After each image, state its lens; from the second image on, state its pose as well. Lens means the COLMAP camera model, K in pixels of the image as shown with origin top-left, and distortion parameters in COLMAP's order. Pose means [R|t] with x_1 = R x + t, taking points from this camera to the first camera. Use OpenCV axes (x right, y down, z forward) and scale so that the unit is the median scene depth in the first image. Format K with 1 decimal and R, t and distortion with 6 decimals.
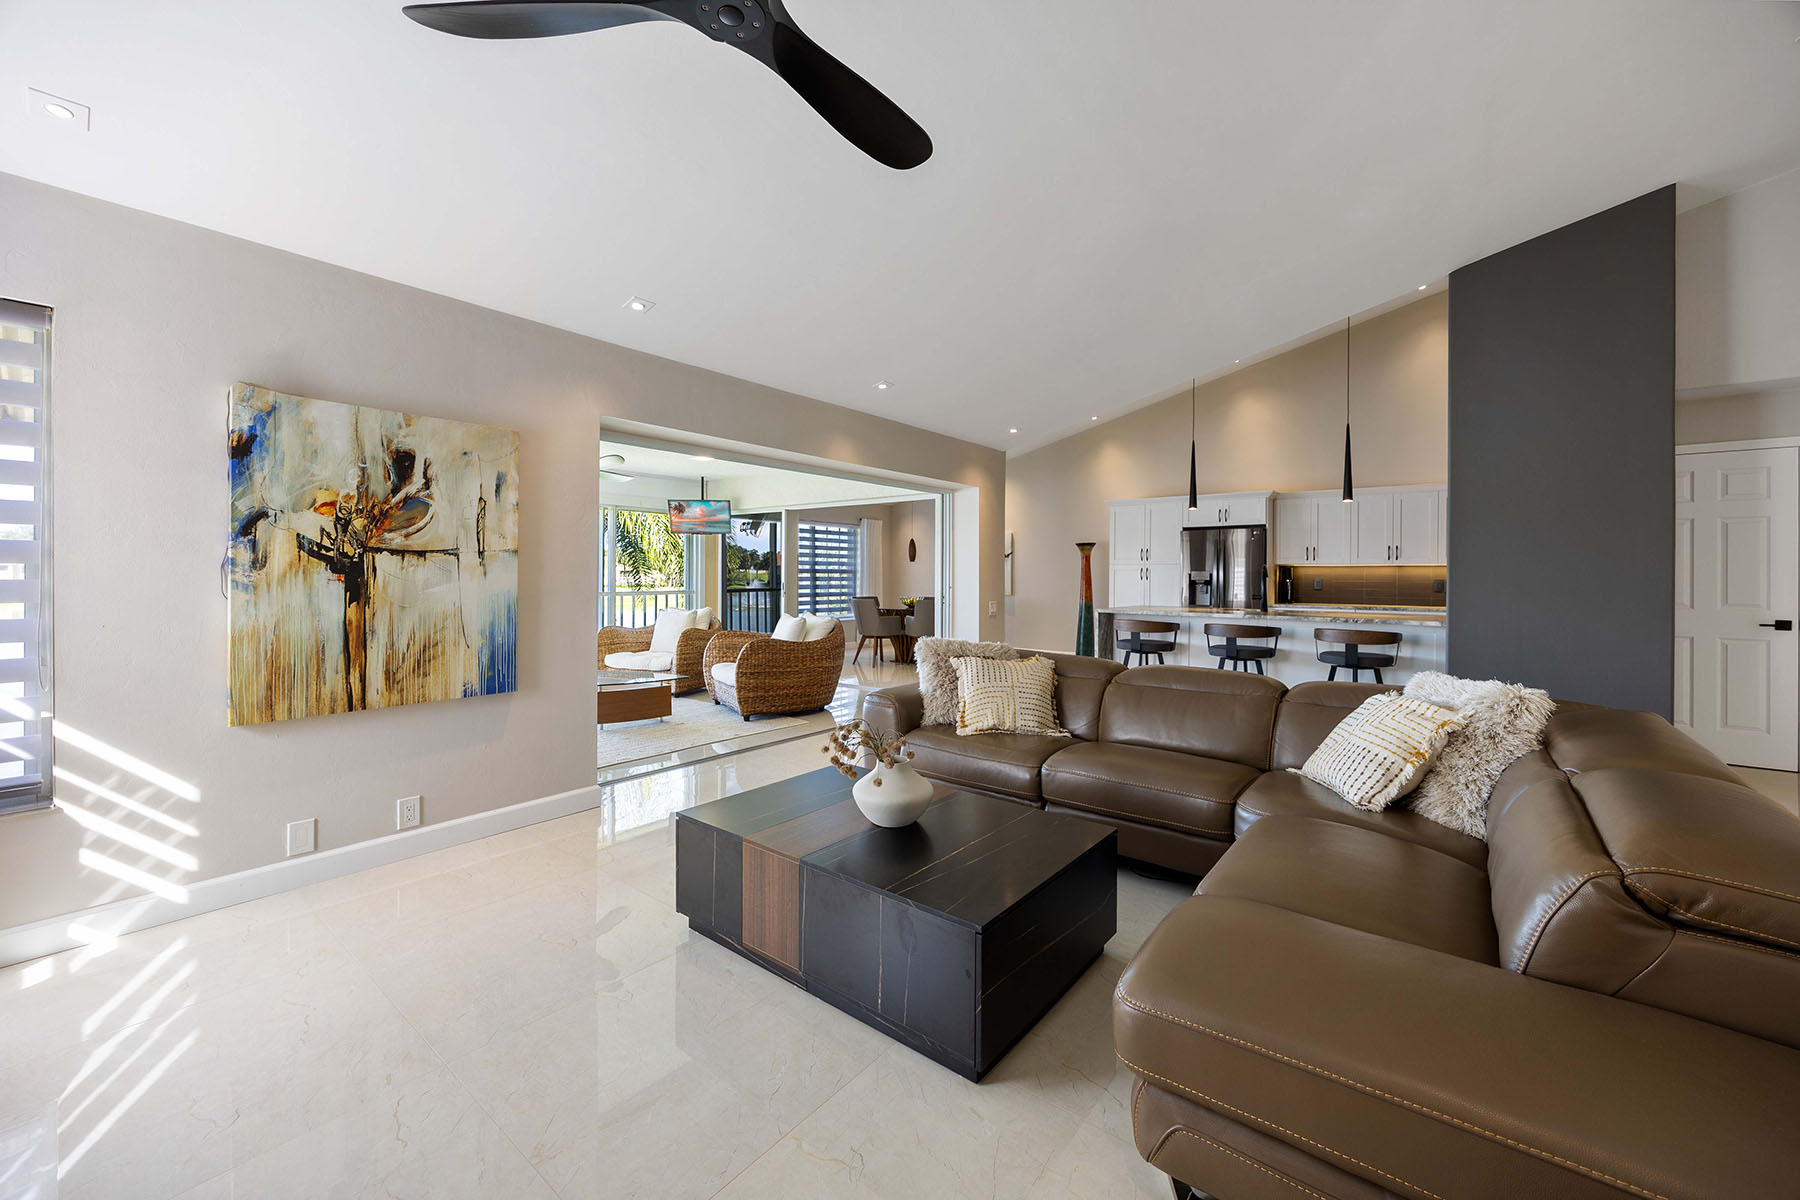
lens RADIAL K [[692.2, 0, 902.0], [0, 692.2, 573.3], [0, 0, 1]] dist [-0.002926, -0.000326]
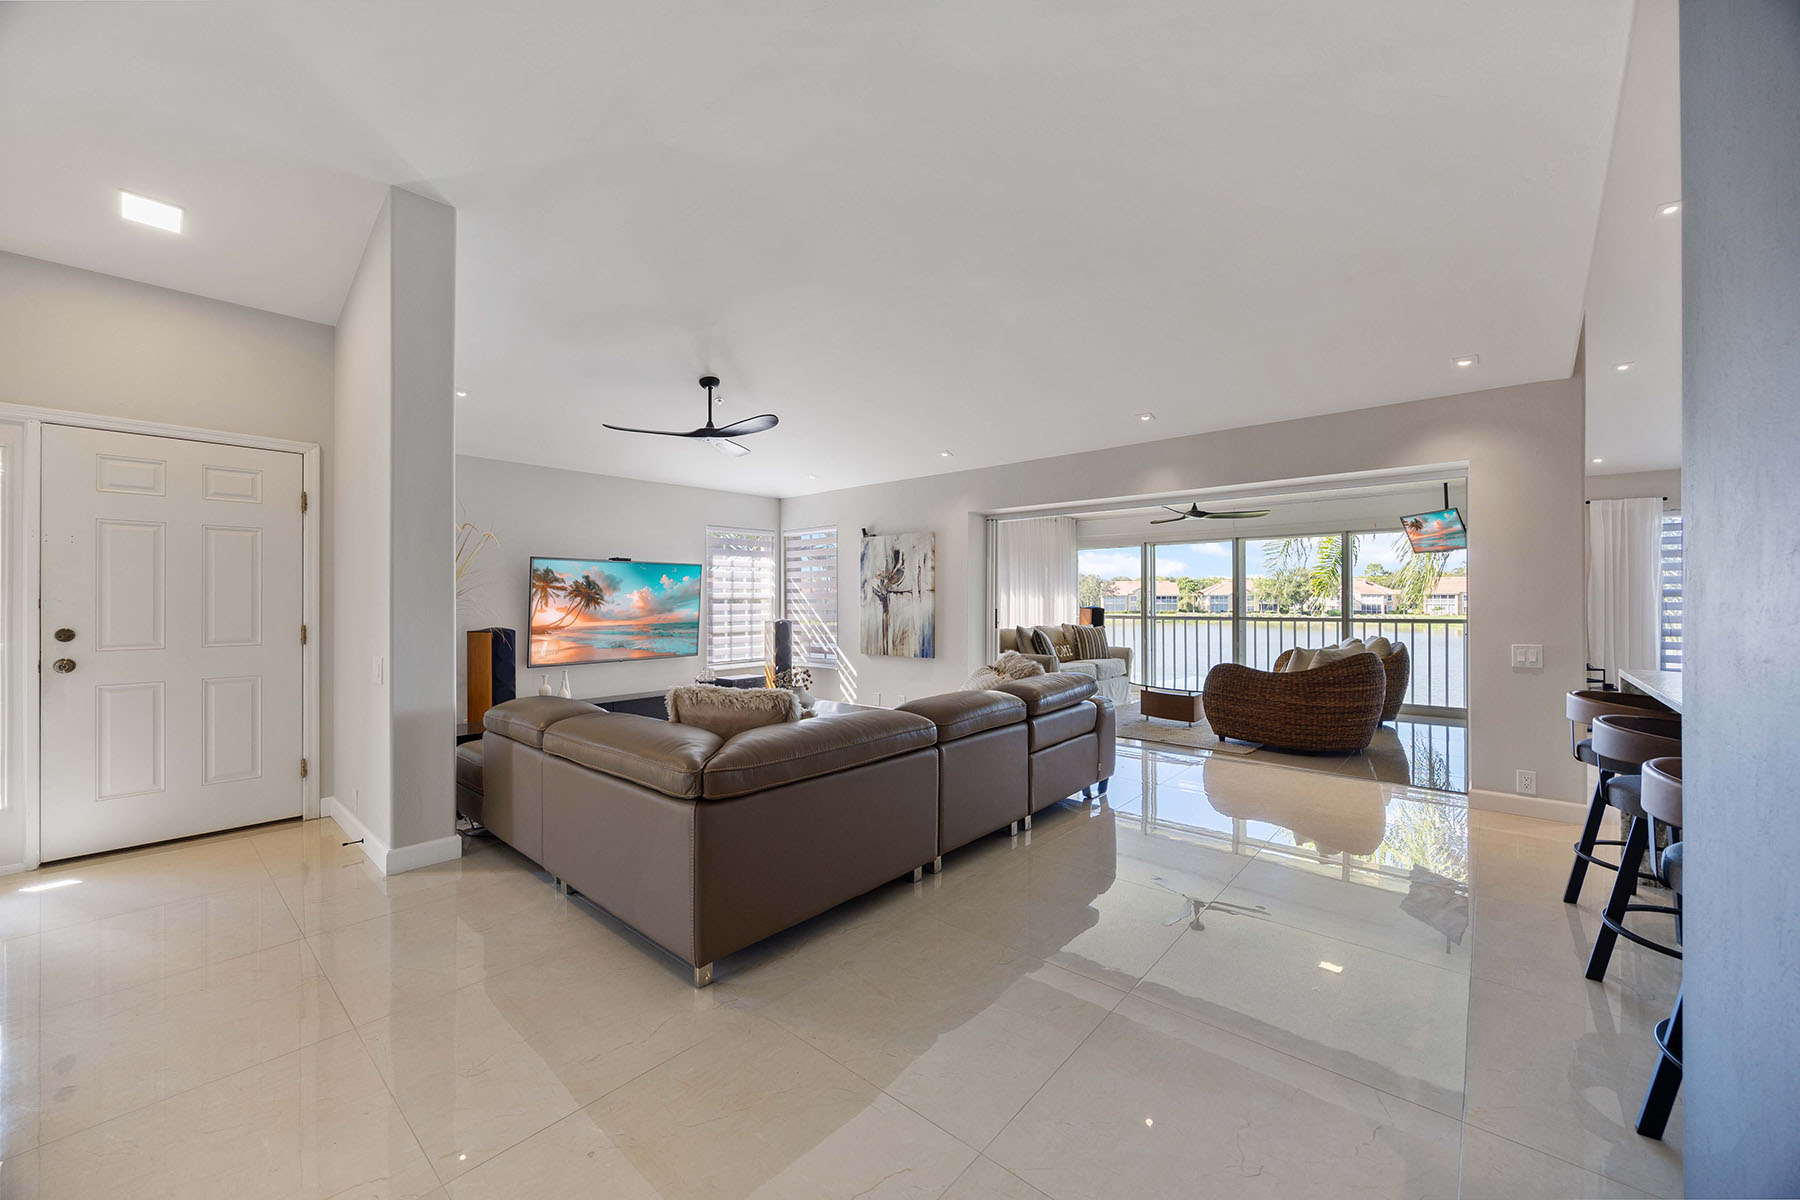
lens RADIAL K [[692.2, 0, 913.1], [0, 692.2, 603.4], [0, 0, 1]] dist [-0.002926, -0.000326]
pose [[-0.025018, -0.000496, -0.999687, 1.365310], [0.006171, 0.999981, -0.000651, 0.007318], [0.999668, -0.006186, -0.025014, 0.903326]]
